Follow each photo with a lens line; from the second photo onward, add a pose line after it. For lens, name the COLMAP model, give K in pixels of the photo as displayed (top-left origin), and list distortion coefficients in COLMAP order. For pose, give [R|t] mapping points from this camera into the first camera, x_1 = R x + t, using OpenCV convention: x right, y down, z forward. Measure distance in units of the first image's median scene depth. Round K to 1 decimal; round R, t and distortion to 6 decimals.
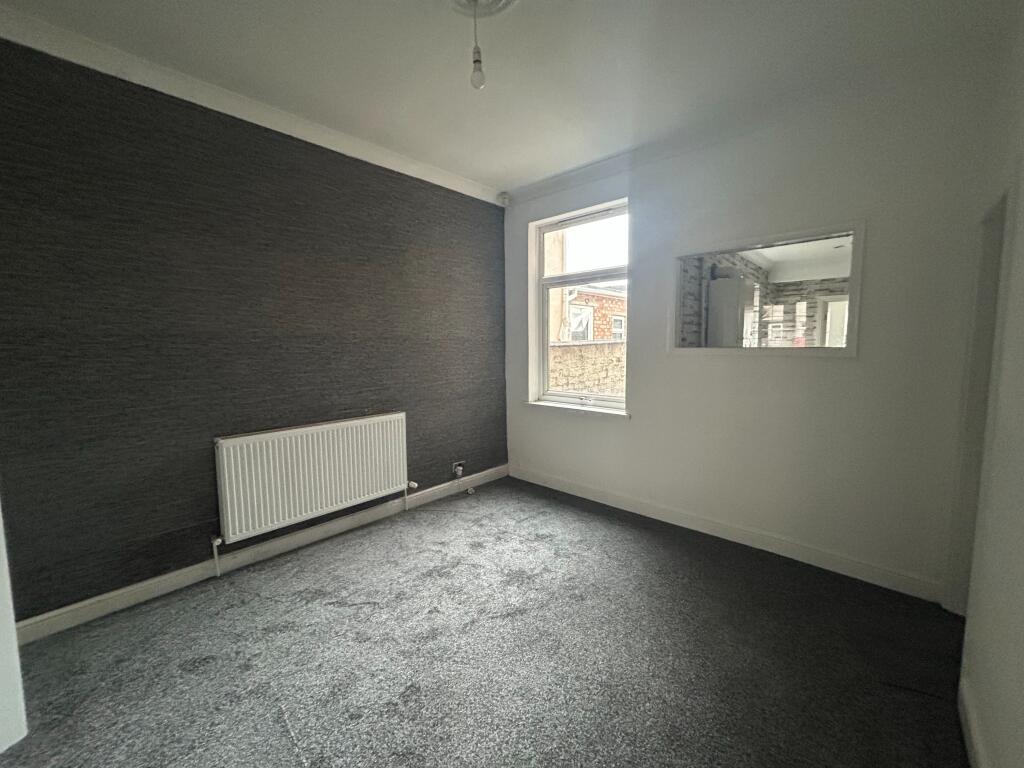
lens RADIAL K [[412.7, 0, 509.8], [0, 412.7, 382.7], [0, 0, 1]] dist [0.000488, 0.000096]
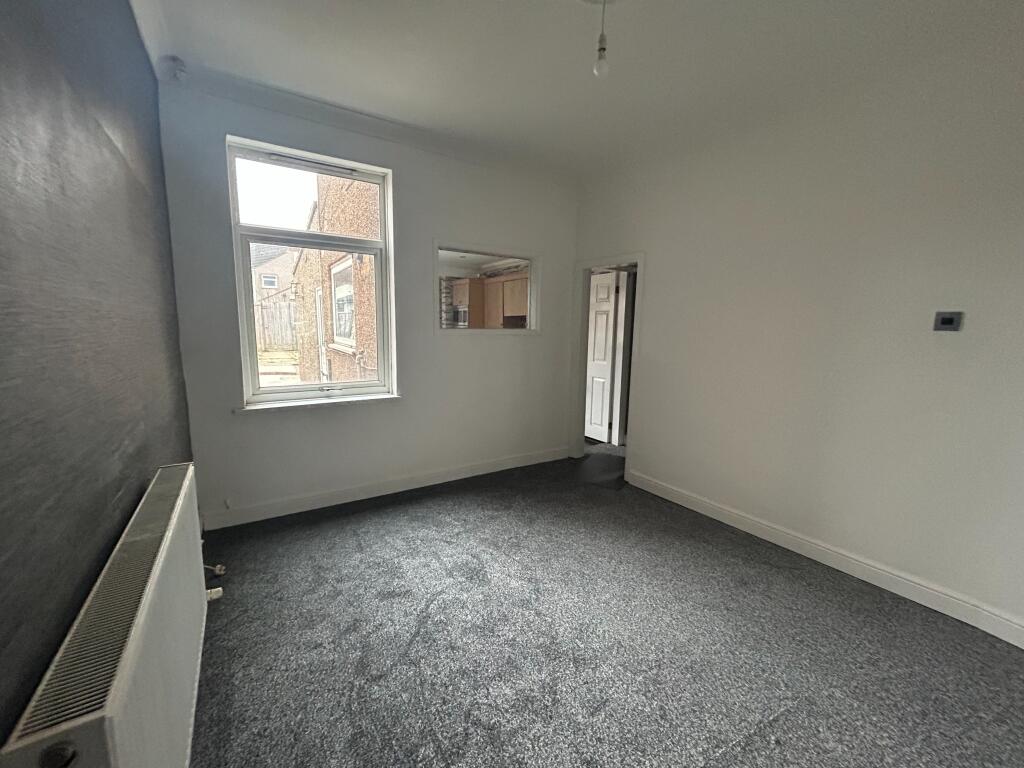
lens RADIAL K [[412.7, 0, 512.2], [0, 412.7, 383.5], [0, 0, 1]] dist [0.000488, 0.000096]
pose [[0.251231, -0.129939, 0.959166, -0.594088], [0.075832, 0.990545, 0.114327, -0.046060], [-0.964952, 0.044013, 0.258709, 0.481838]]
